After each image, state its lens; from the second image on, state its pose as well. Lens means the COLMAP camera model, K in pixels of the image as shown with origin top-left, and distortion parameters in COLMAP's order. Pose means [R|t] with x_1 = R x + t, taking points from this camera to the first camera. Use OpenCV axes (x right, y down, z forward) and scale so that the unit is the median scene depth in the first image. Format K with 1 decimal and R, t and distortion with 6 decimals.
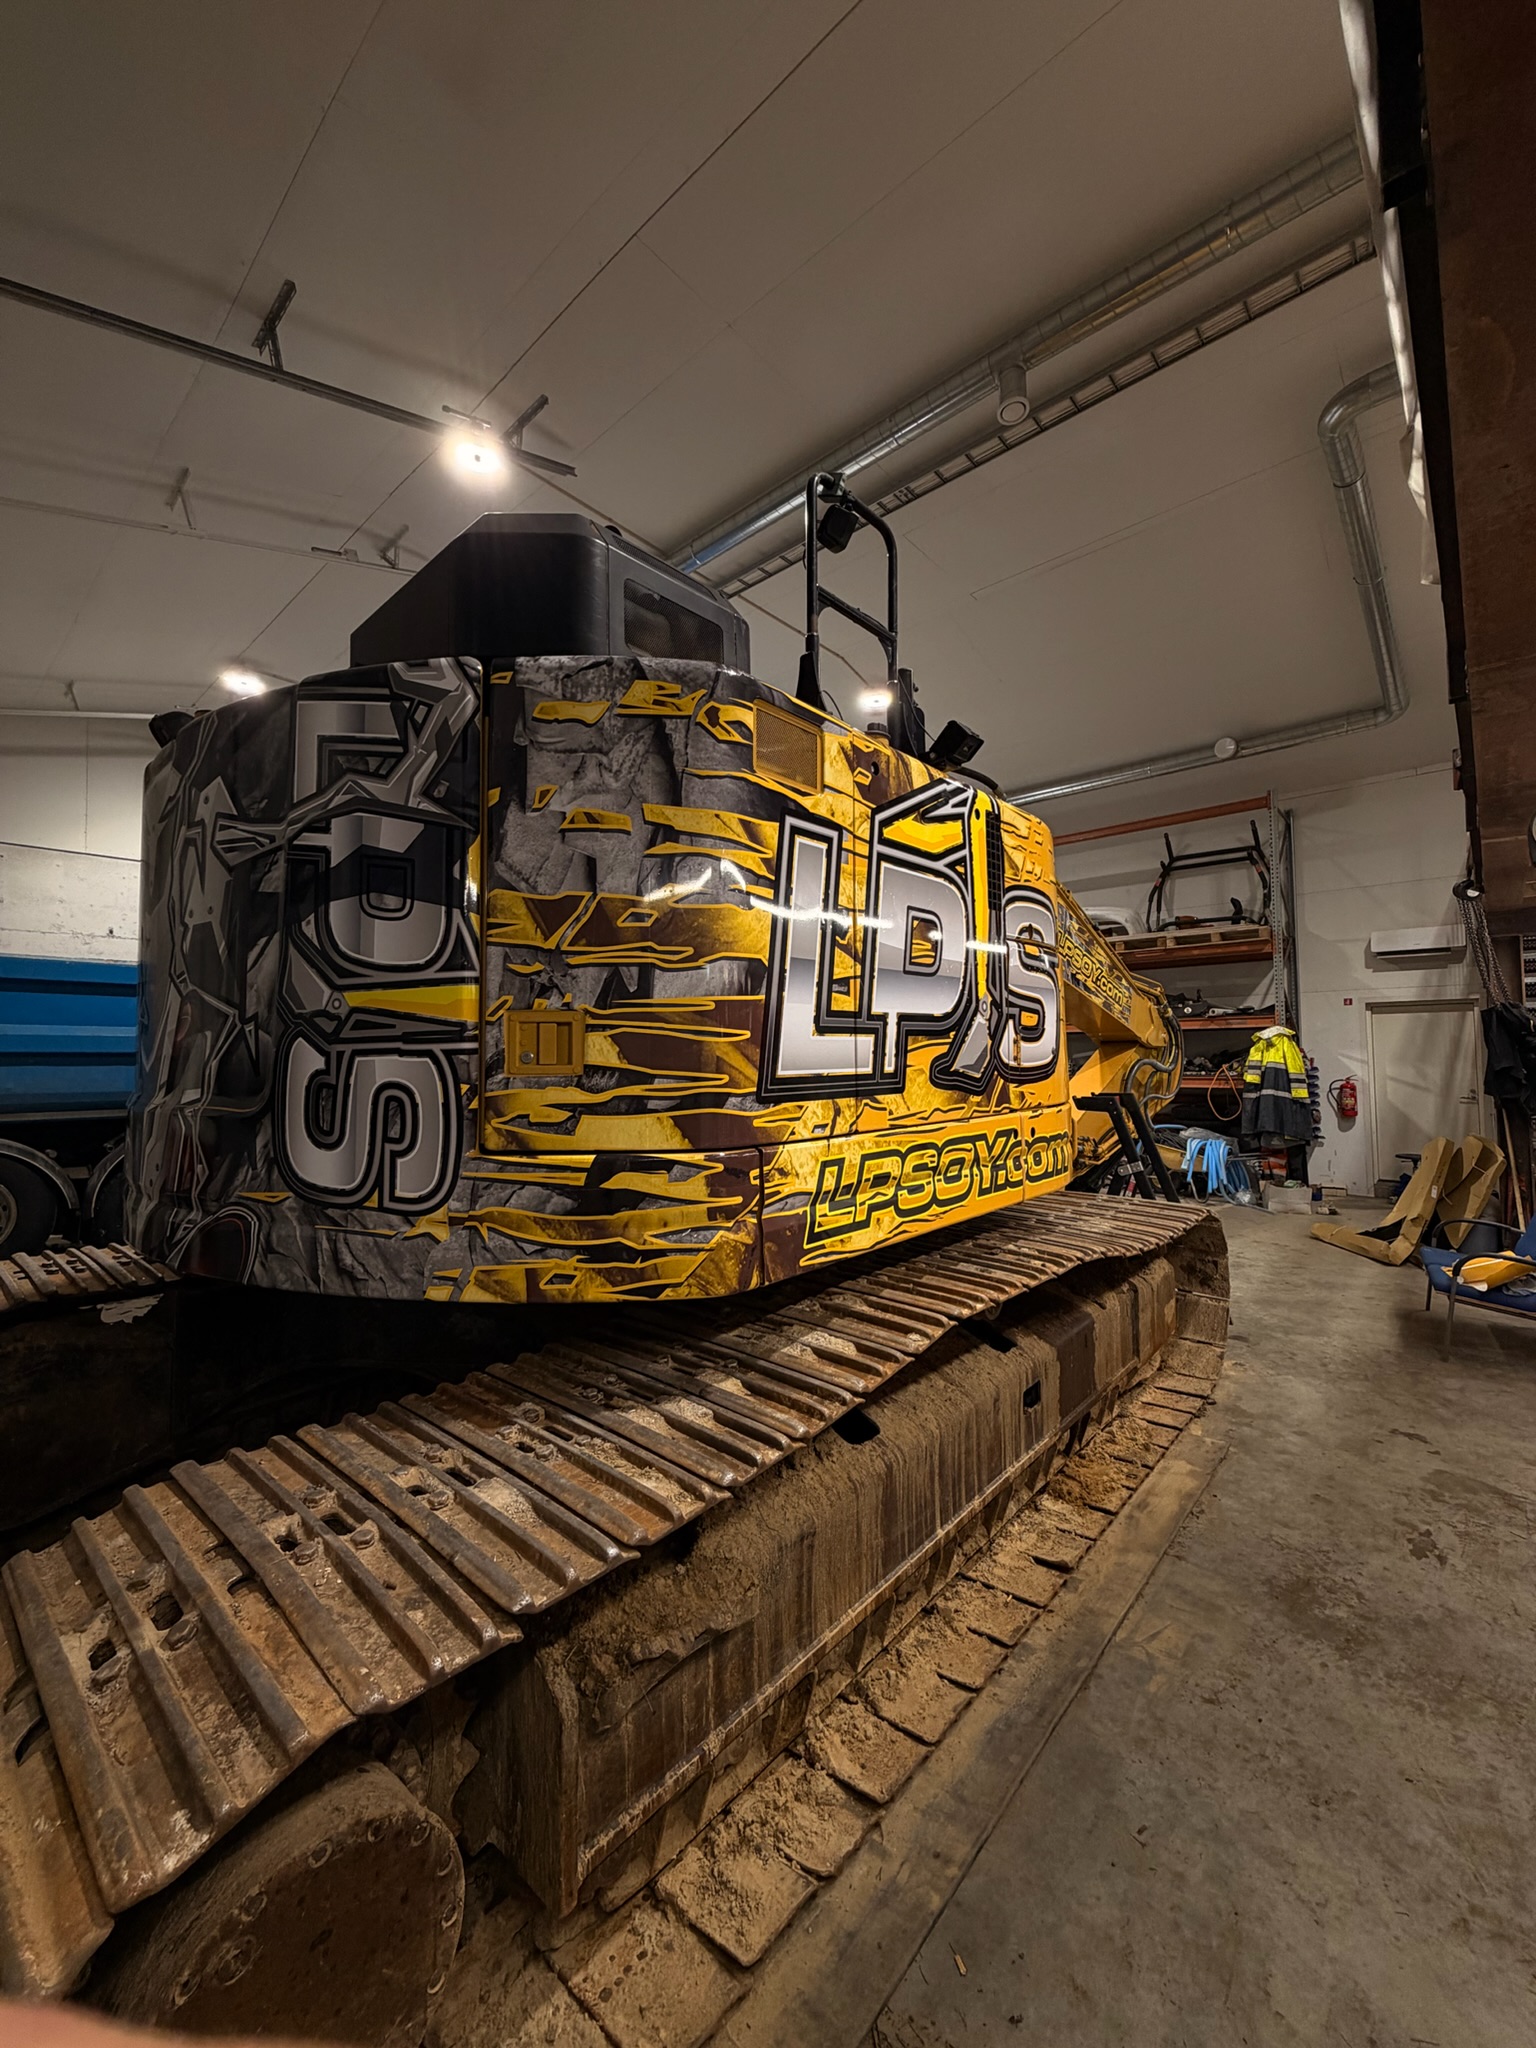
lens RADIAL K [[808.5, 0, 770.8], [0, 808.5, 1021.4], [0, 0, 1]] dist [0.000856, 0.000359]
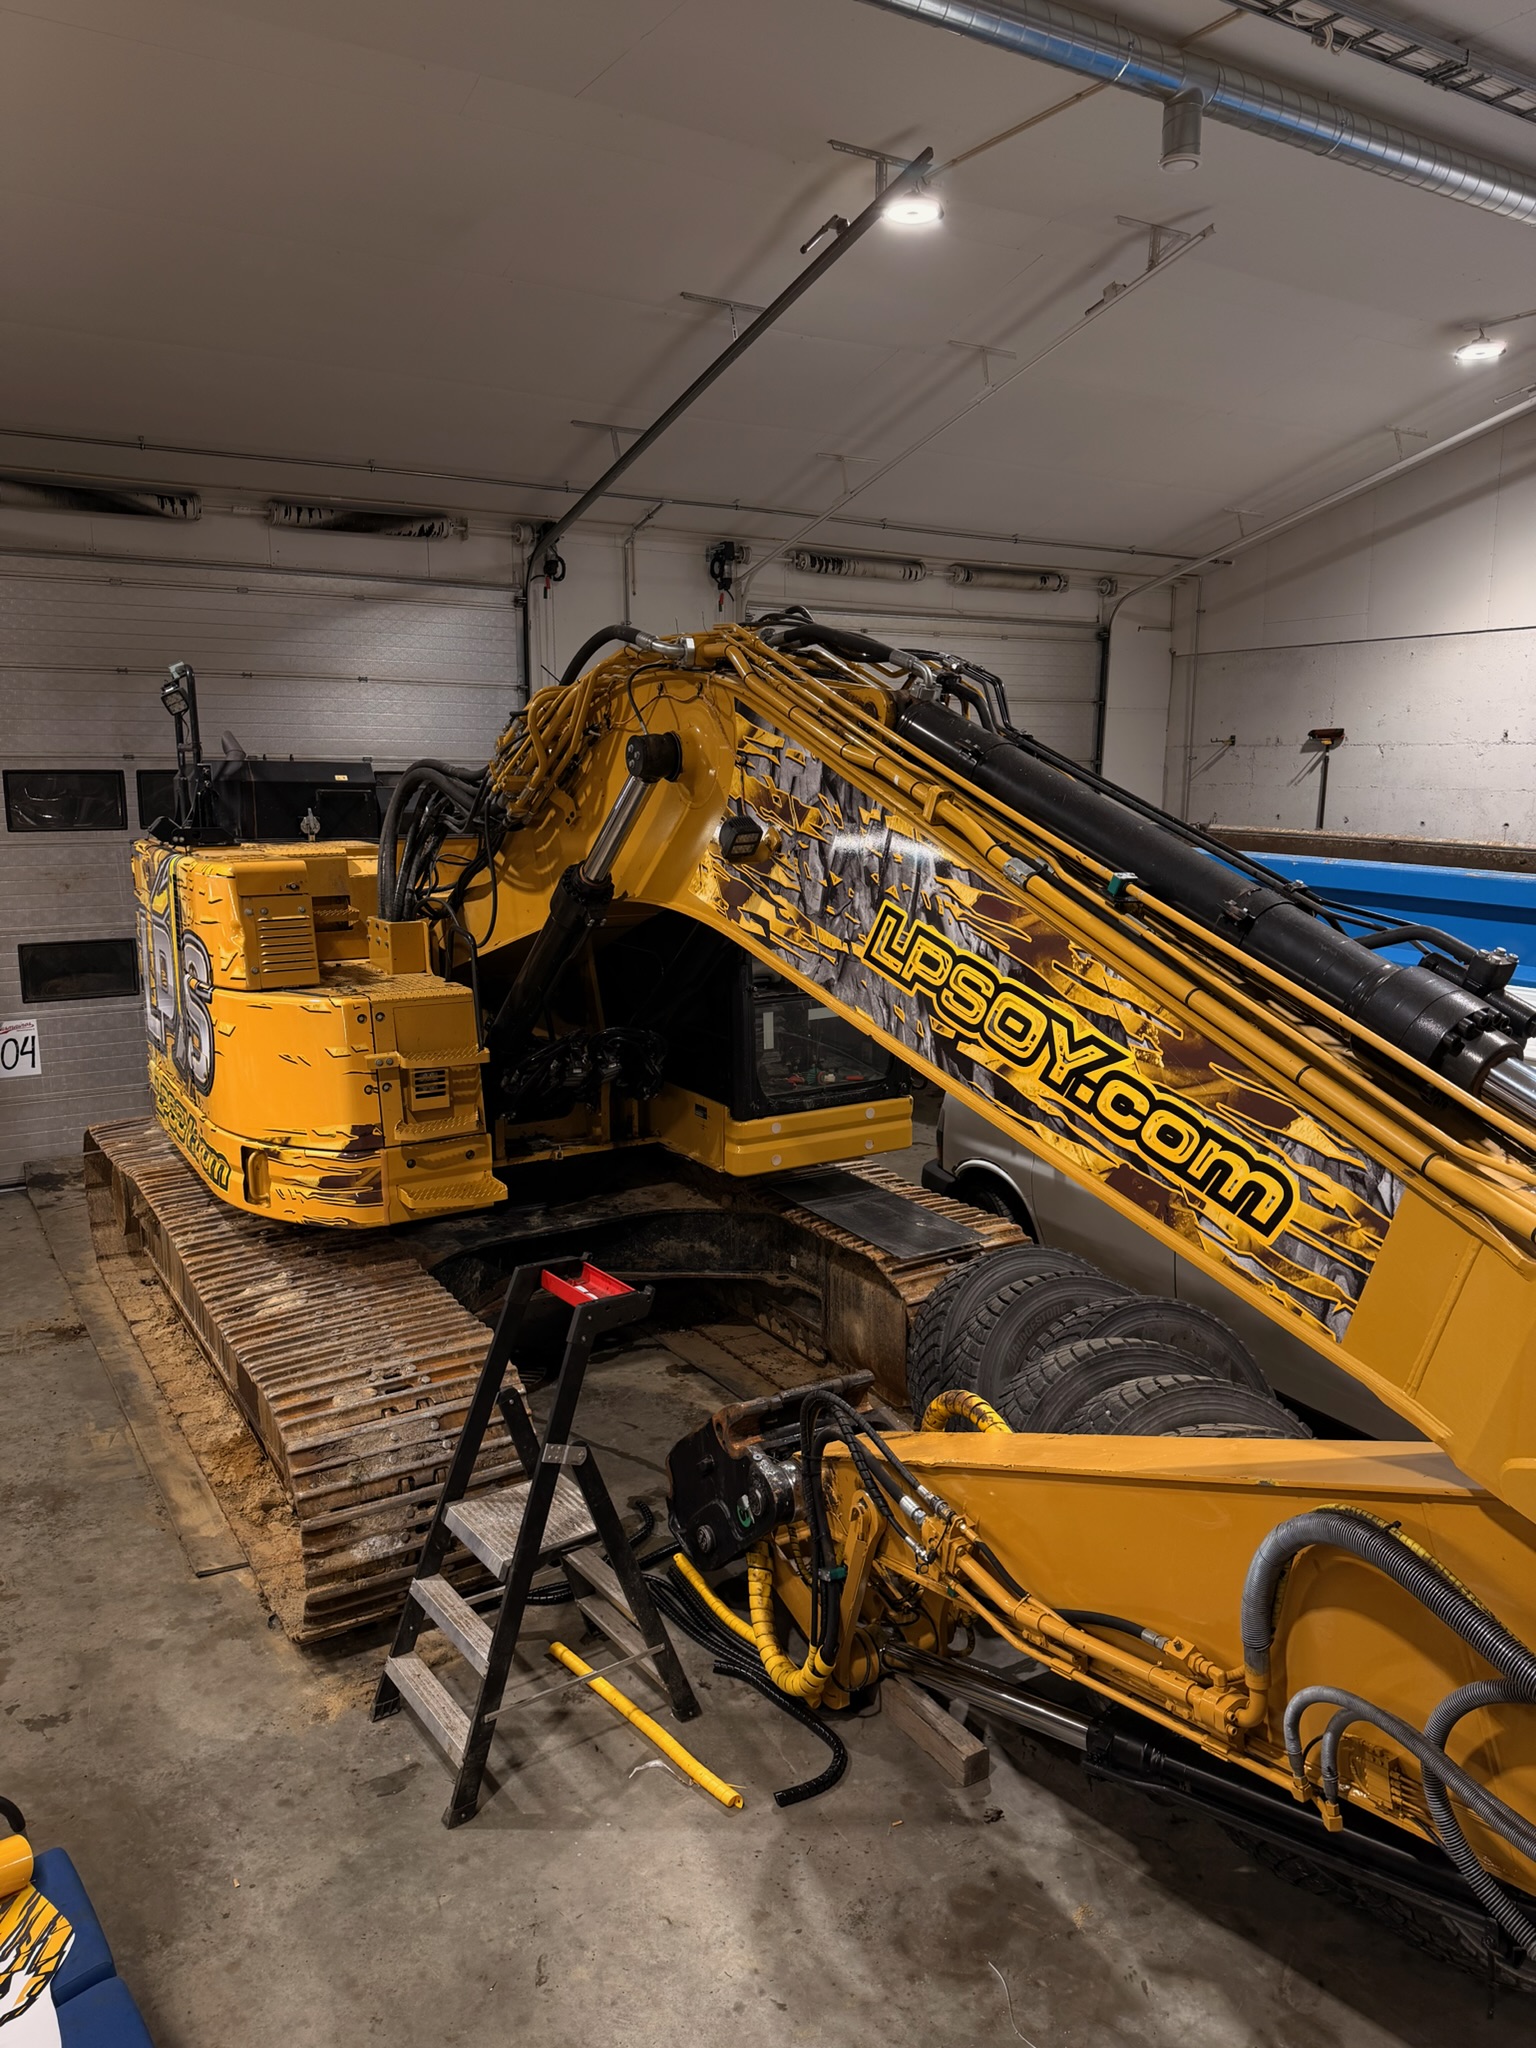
lens RADIAL K [[1430.0, 0, 779.7], [0, 1430.0, 1034.3], [0, 0, 1]] dist [0.129727, -0.212913]
pose [[-0.282480, 0.191678, -0.939928, 2.782121], [0.037626, 0.981293, 0.188806, -0.512101], [0.958535, 0.017969, -0.284408, 3.234668]]
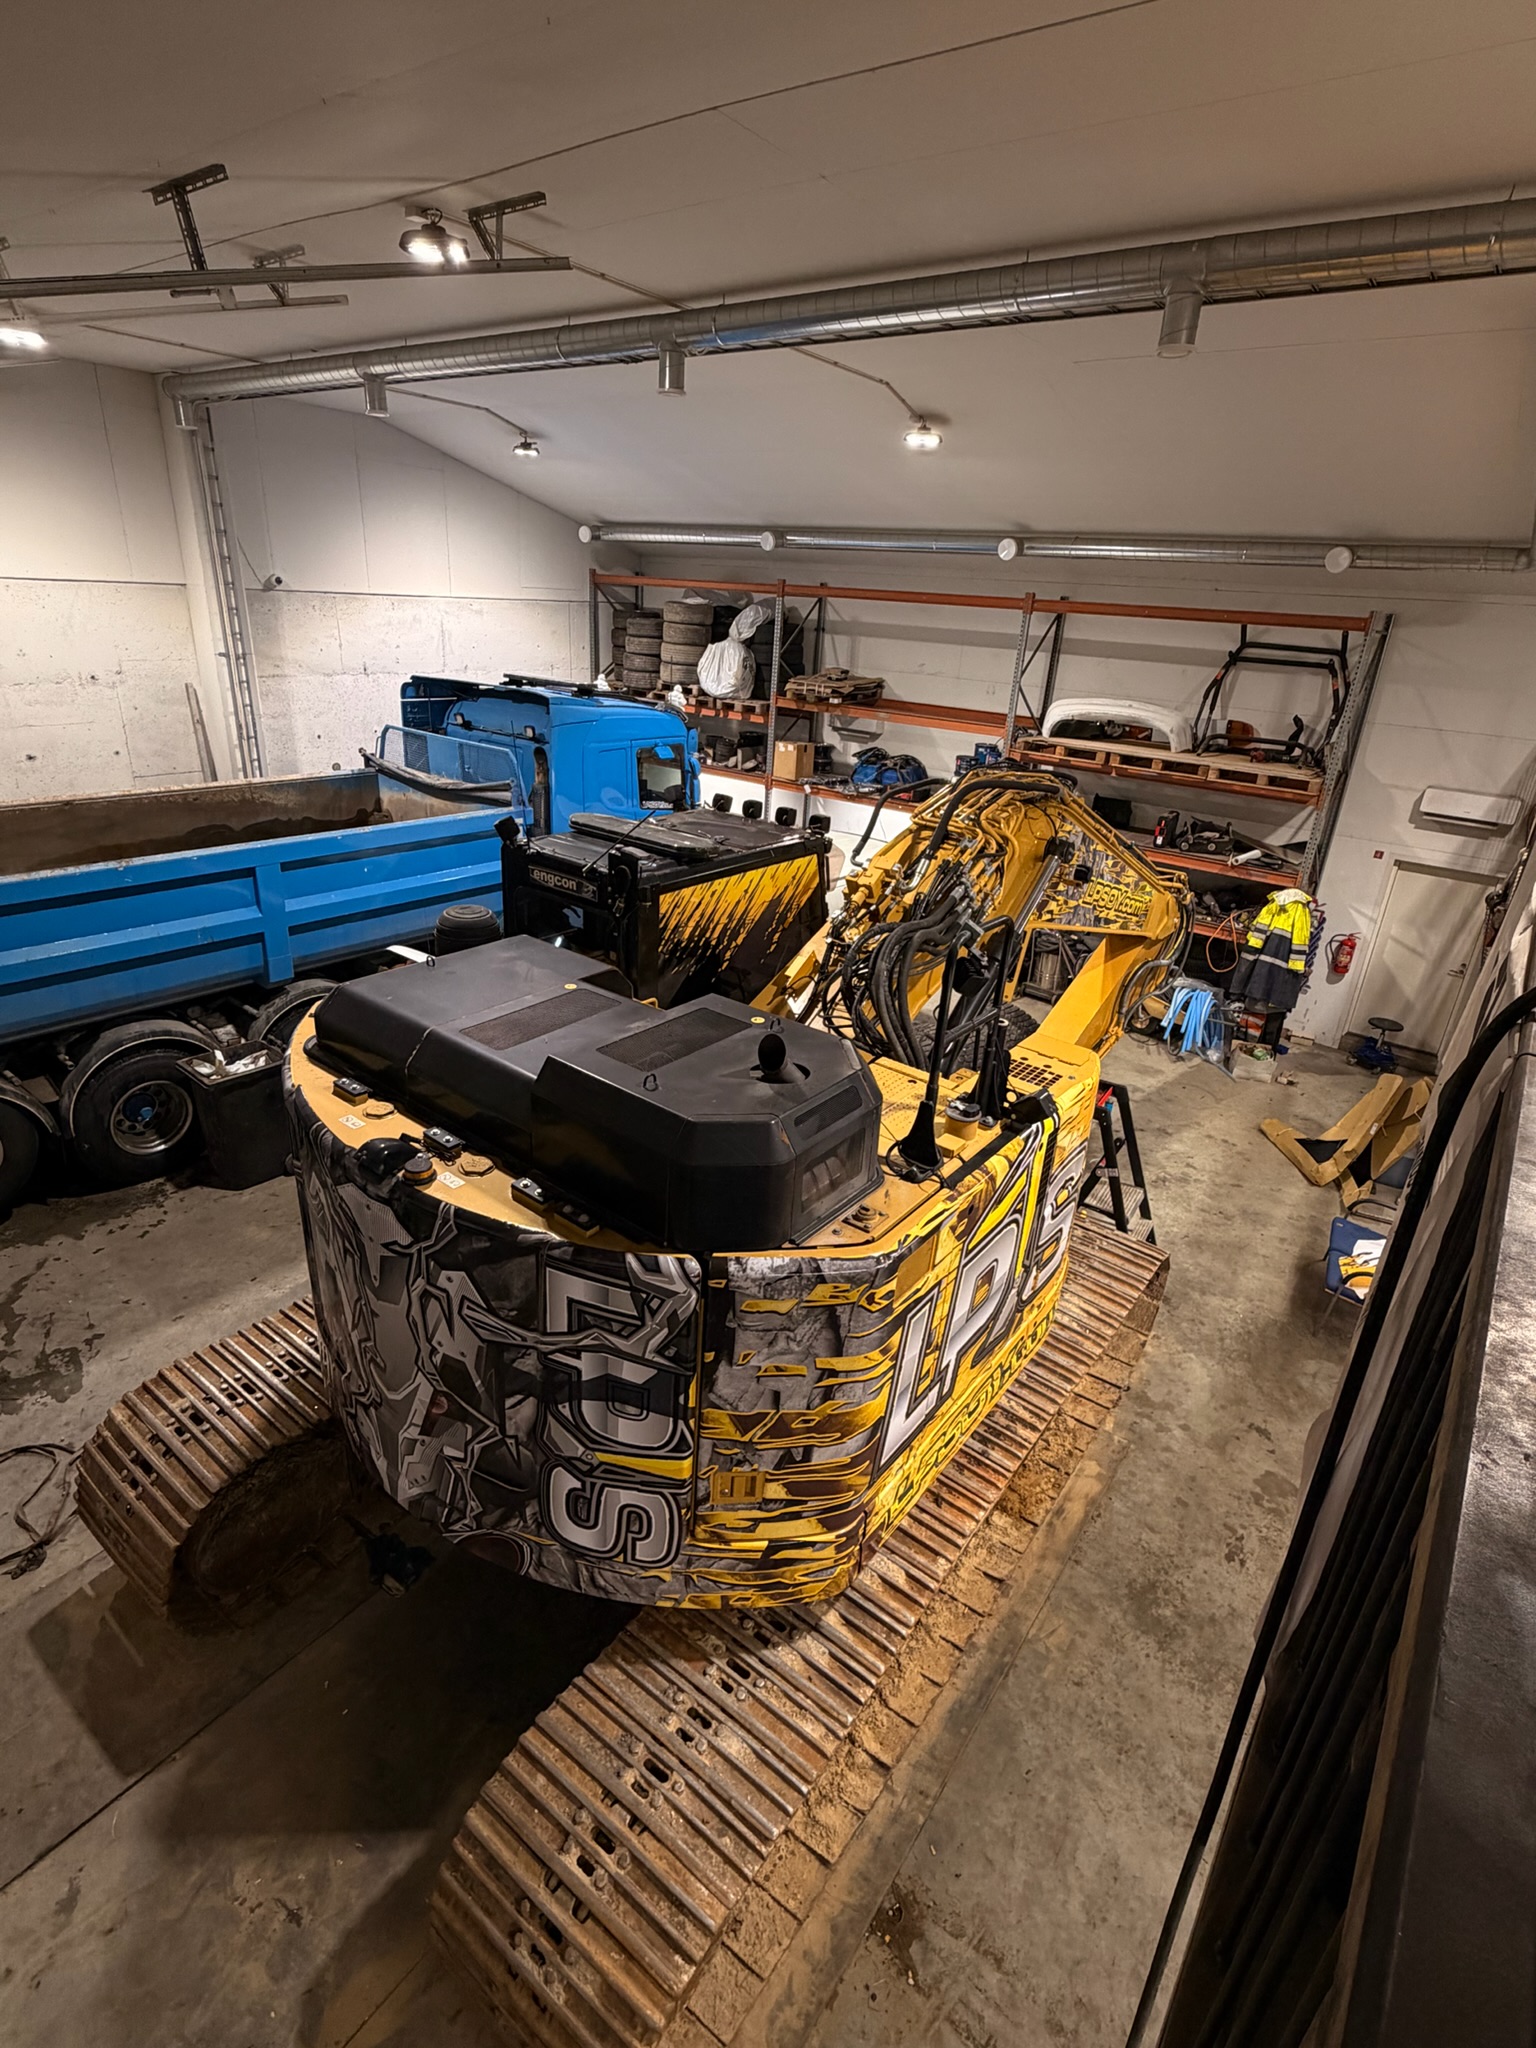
lens RADIAL K [[997.1, 0, 773.2], [0, 997.1, 1028.6], [0, 0, 1]] dist [0.001535, -0.000469]
pose [[0.994359, 0.034517, 0.100294, -0.340007], [-0.074454, 0.900608, 0.428209, -1.213780], [-0.075545, -0.433260, 0.898097, -0.231527]]
